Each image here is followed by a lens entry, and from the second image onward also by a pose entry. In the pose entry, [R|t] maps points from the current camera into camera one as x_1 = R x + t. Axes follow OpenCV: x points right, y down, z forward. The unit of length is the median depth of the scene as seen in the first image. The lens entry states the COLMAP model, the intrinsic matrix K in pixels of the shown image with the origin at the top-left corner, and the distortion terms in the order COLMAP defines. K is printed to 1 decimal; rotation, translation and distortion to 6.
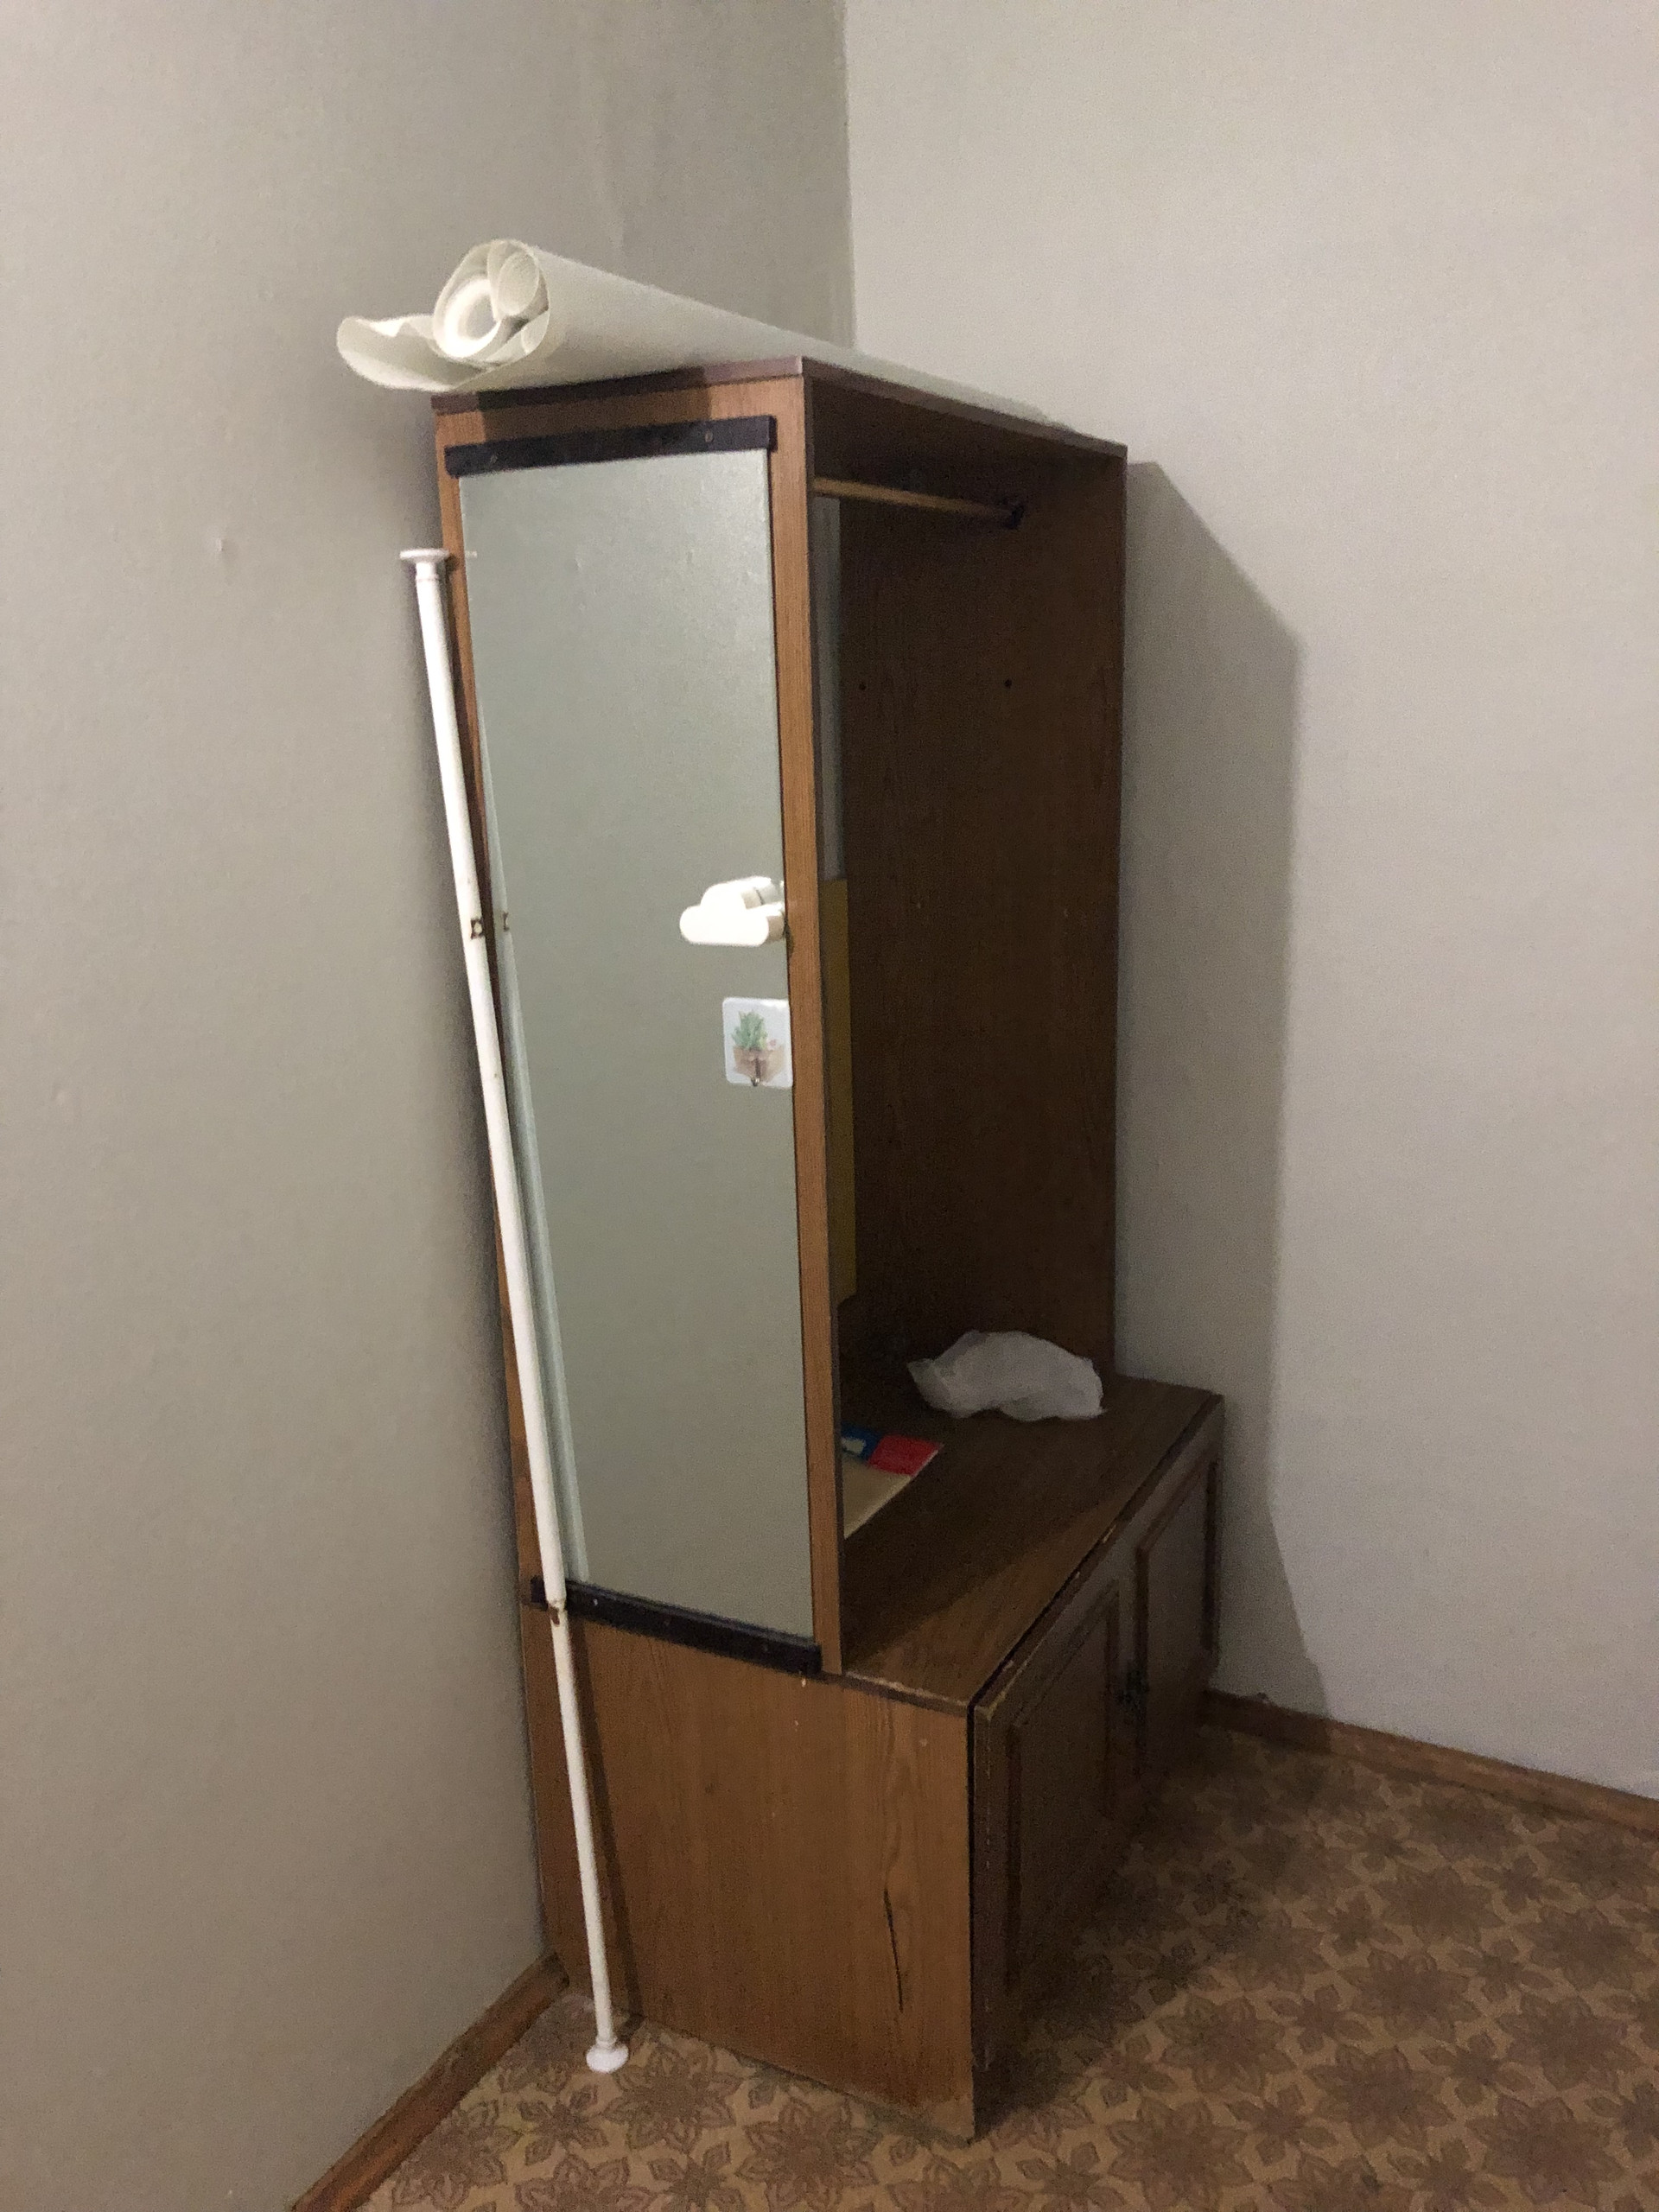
lens RADIAL K [[1810.8, 0, 843.1], [0, 1810.8, 1091.9], [0, 0, 1]] dist [0.023503, -0.024033]
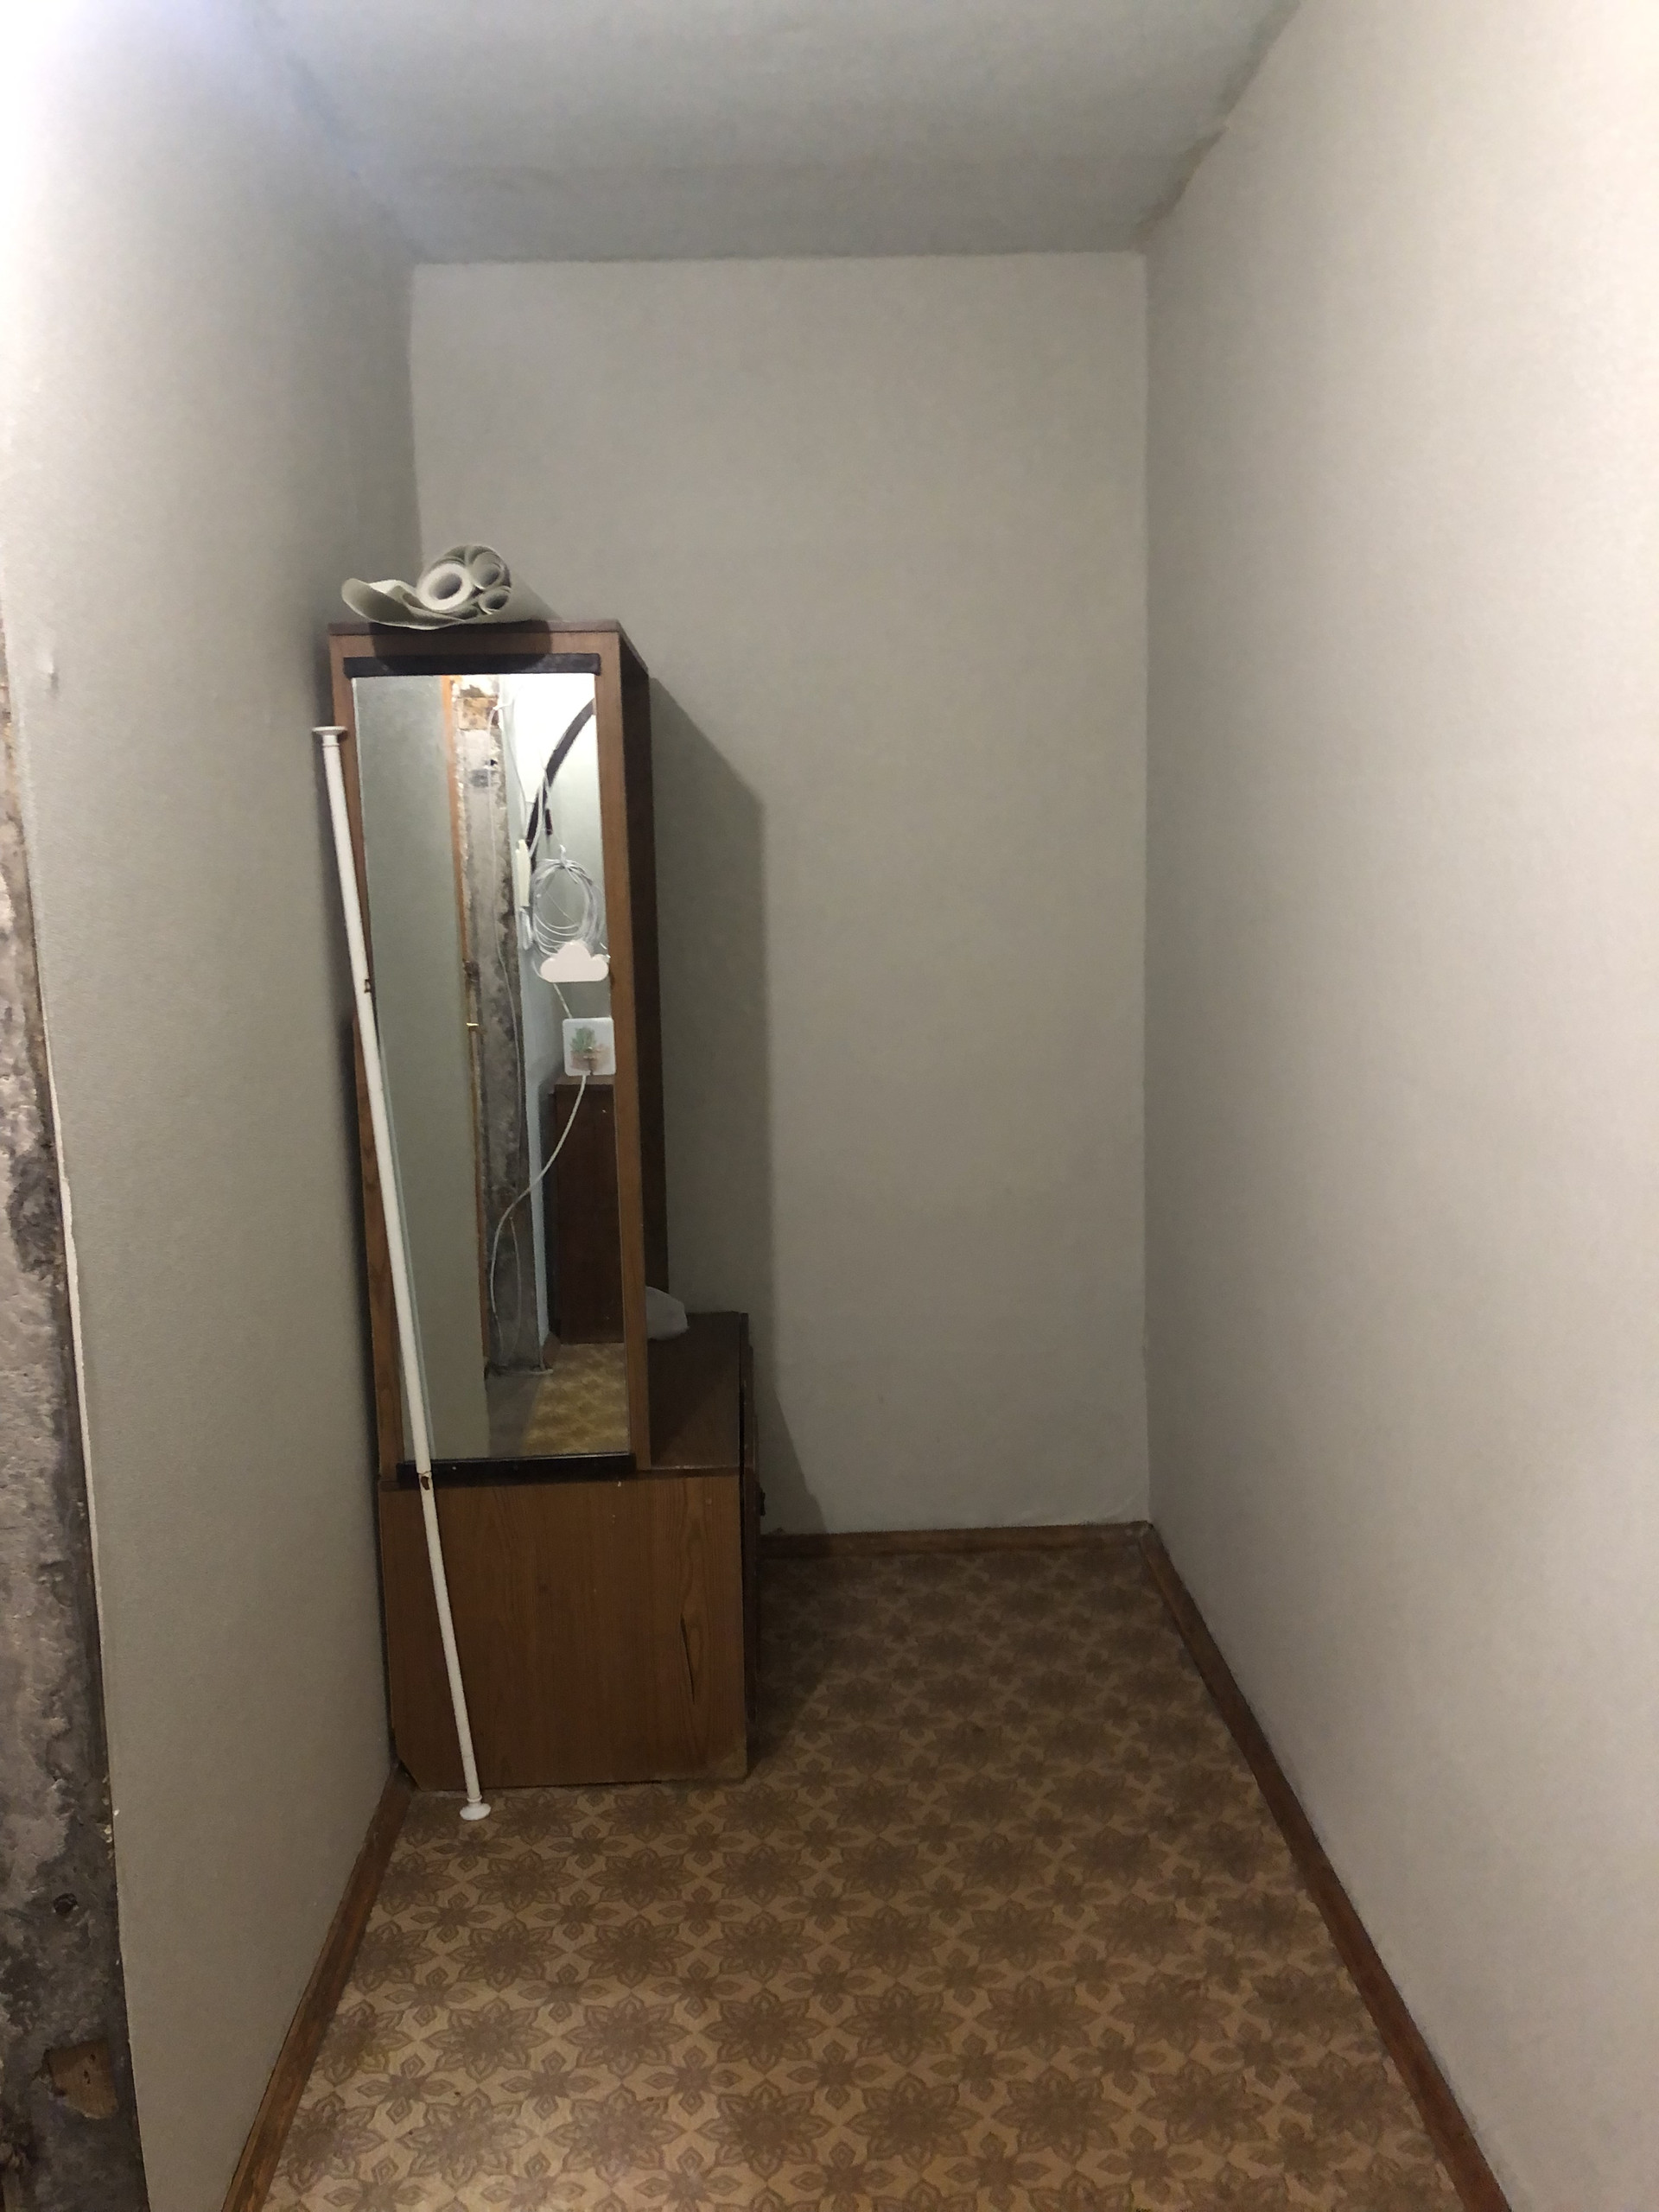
lens RADIAL K [[1810.8, 0, 817.2], [0, 1810.8, 1116.2], [0, 0, 1]] dist [0.023503, -0.024033]
pose [[0.869705, -0.075777, 0.487720, -0.565213], [0.112624, 0.992543, -0.046622, 0.111496], [-0.480551, 0.095476, 0.871754, -0.384011]]
